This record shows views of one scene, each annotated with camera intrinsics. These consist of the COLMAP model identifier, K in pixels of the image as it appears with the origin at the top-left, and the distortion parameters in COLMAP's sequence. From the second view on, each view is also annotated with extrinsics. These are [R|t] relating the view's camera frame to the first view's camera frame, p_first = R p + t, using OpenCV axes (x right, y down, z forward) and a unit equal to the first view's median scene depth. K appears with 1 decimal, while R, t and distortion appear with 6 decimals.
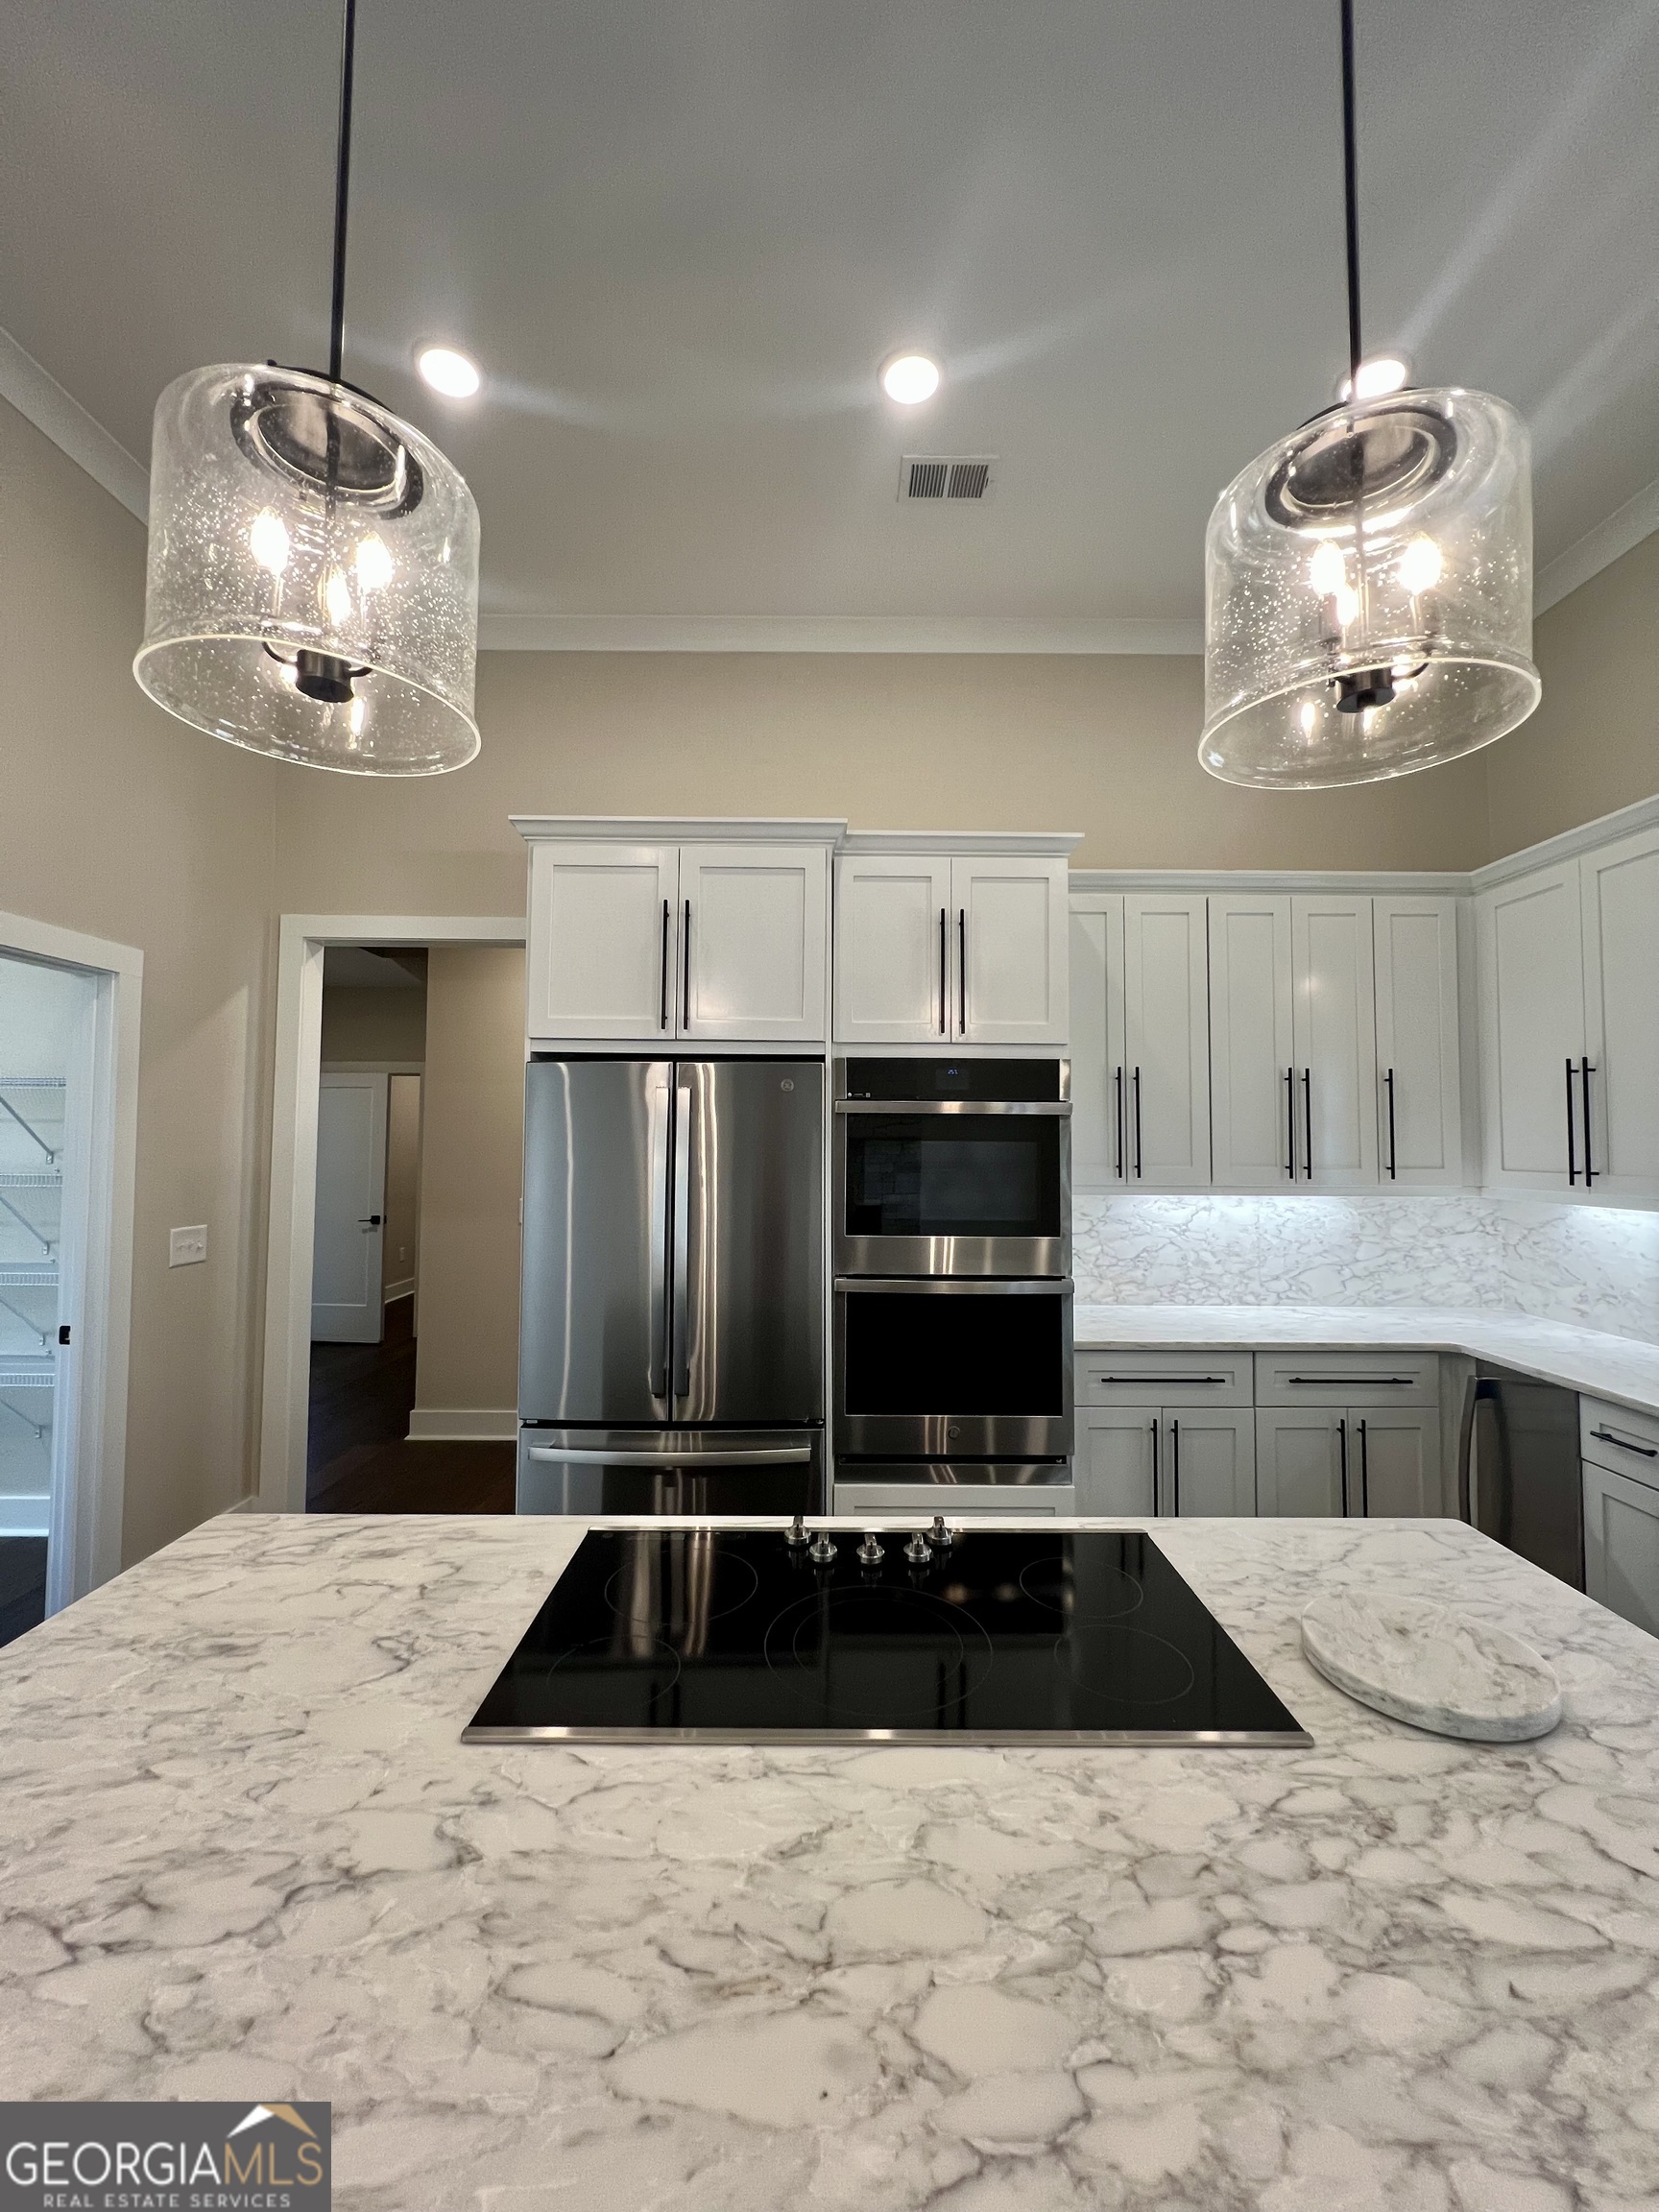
lens RADIAL K [[886.7, 0, 829.6], [0, 886.7, 1102.8], [0, 0, 1]] dist [-0.002333, 0.000781]
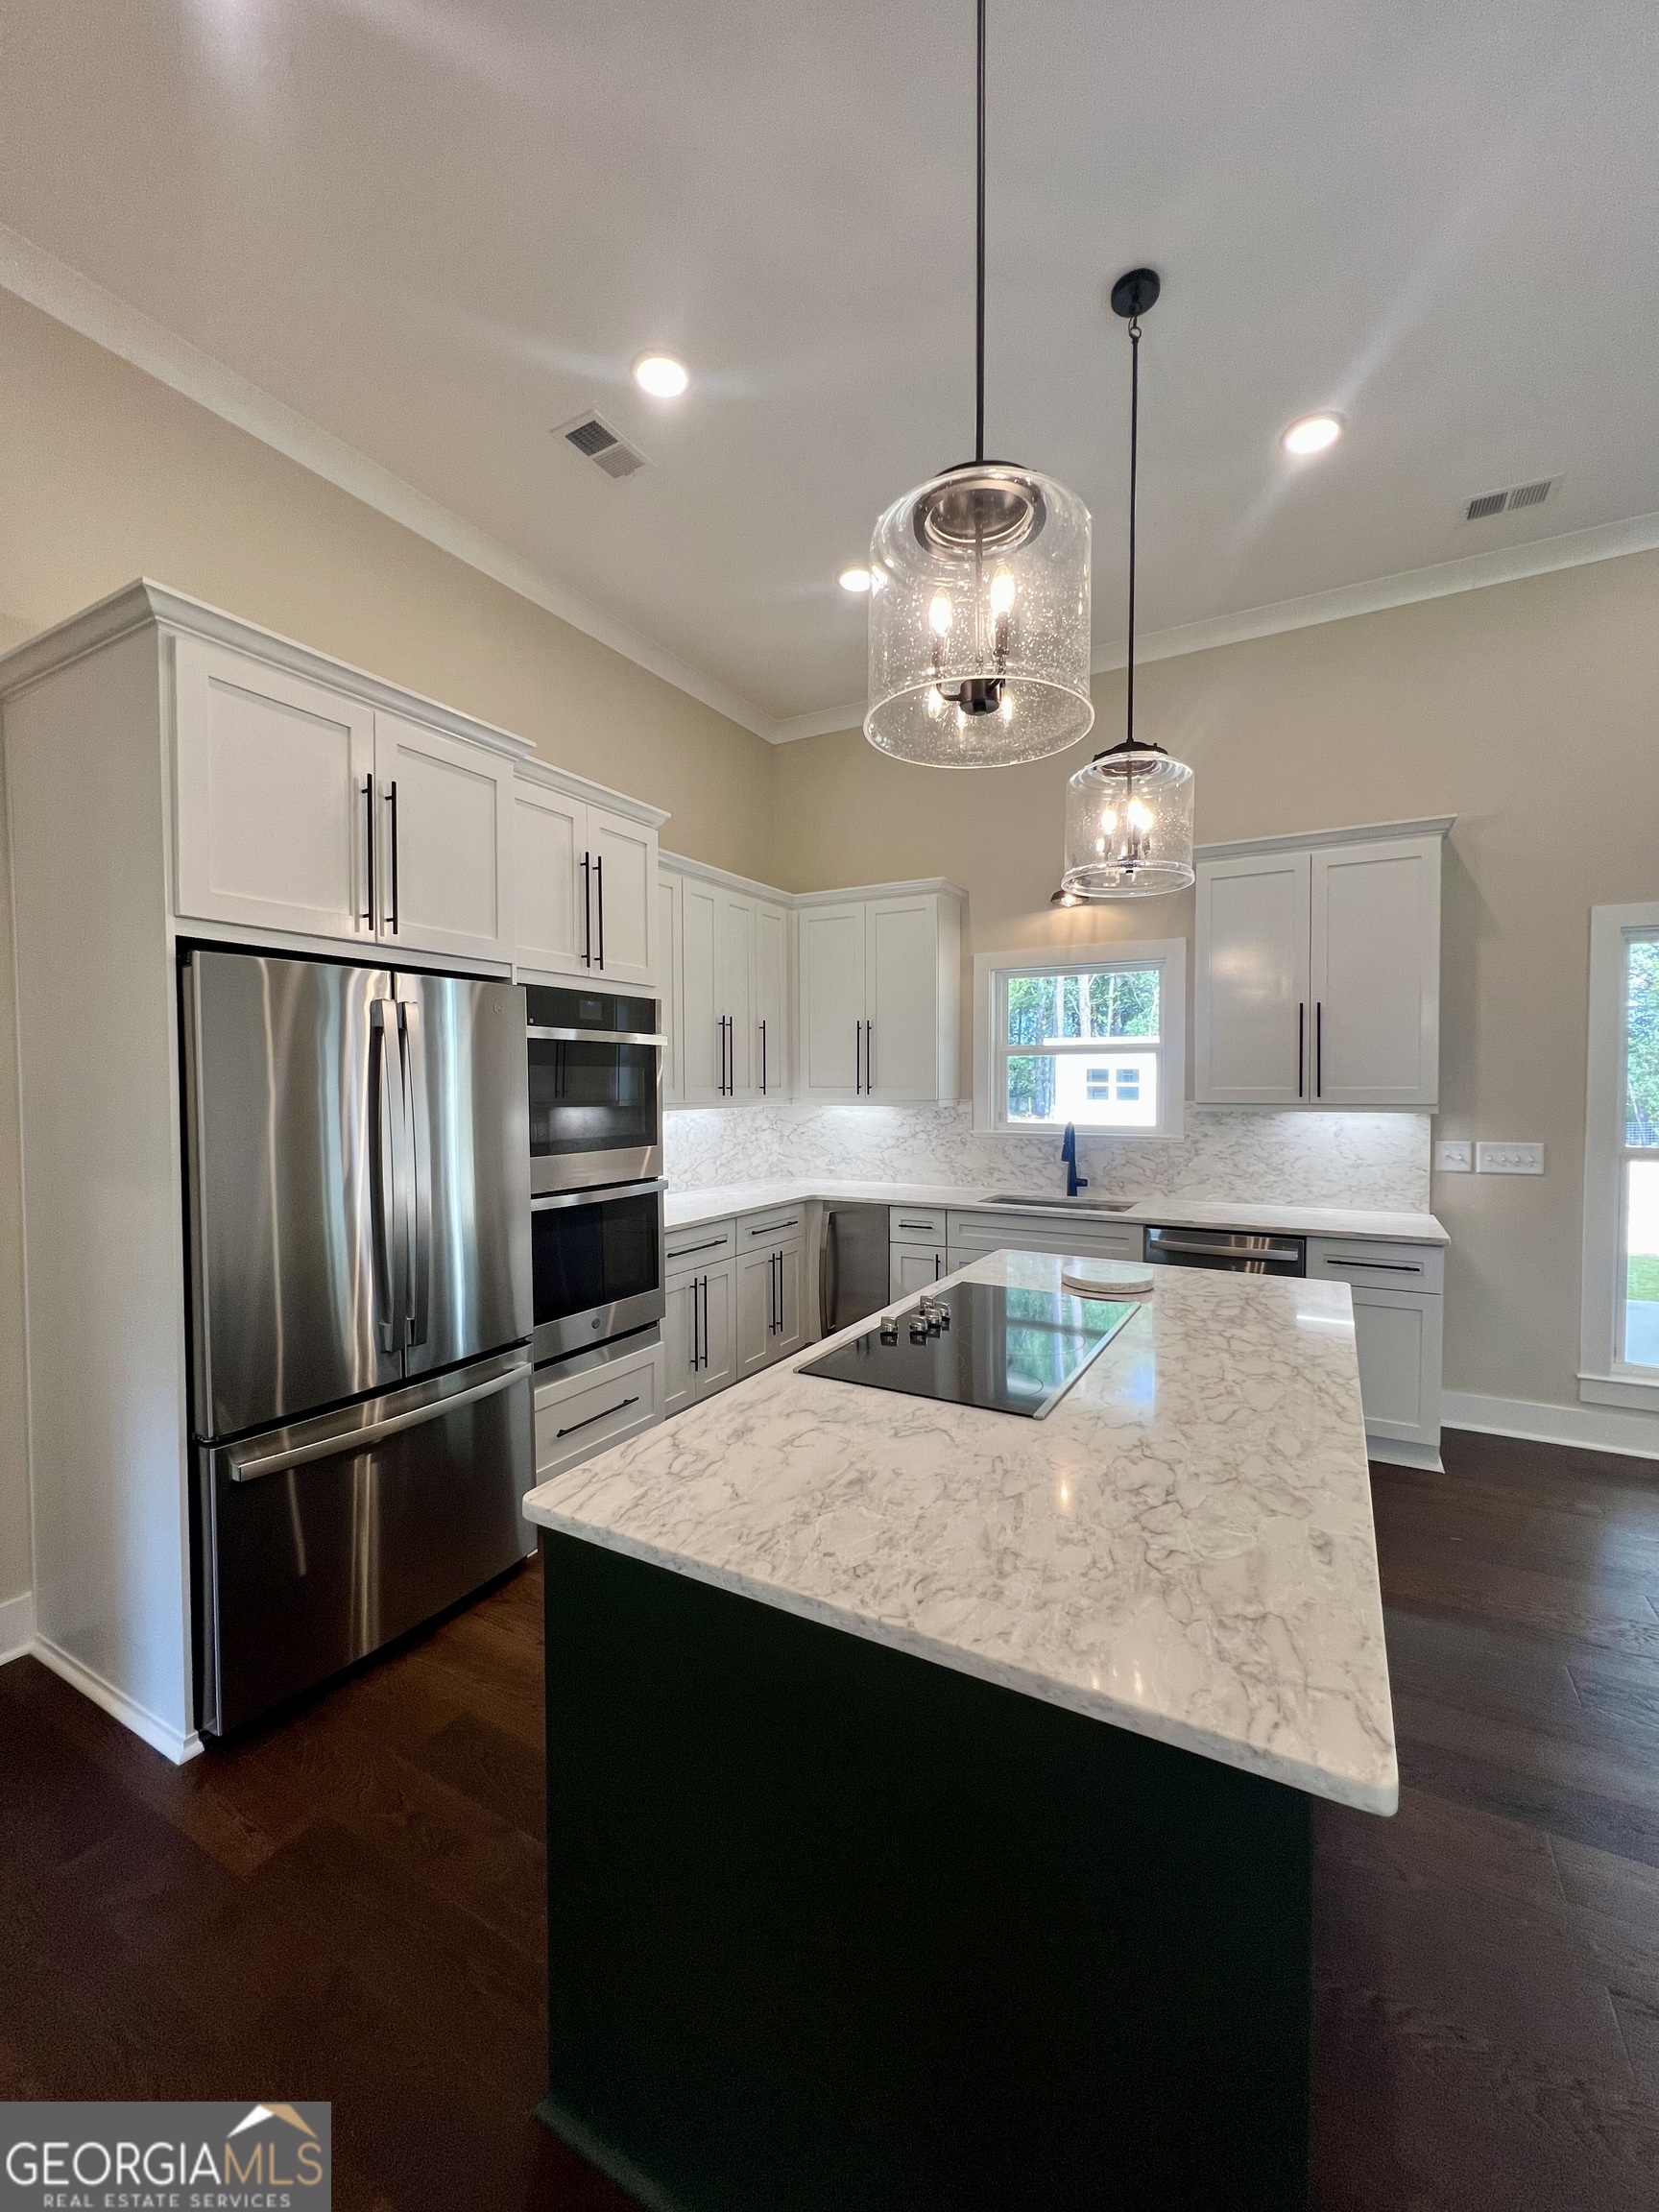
lens RADIAL K [[886.7, 0, 834.4], [0, 886.7, 1106.3], [0, 0, 1]] dist [-0.002333, 0.000781]
pose [[0.490898, -0.031778, 0.870637, -0.690841], [-0.034622, 0.997834, 0.055942, 0.021093], [-0.870529, -0.057605, 0.488735, 0.192742]]
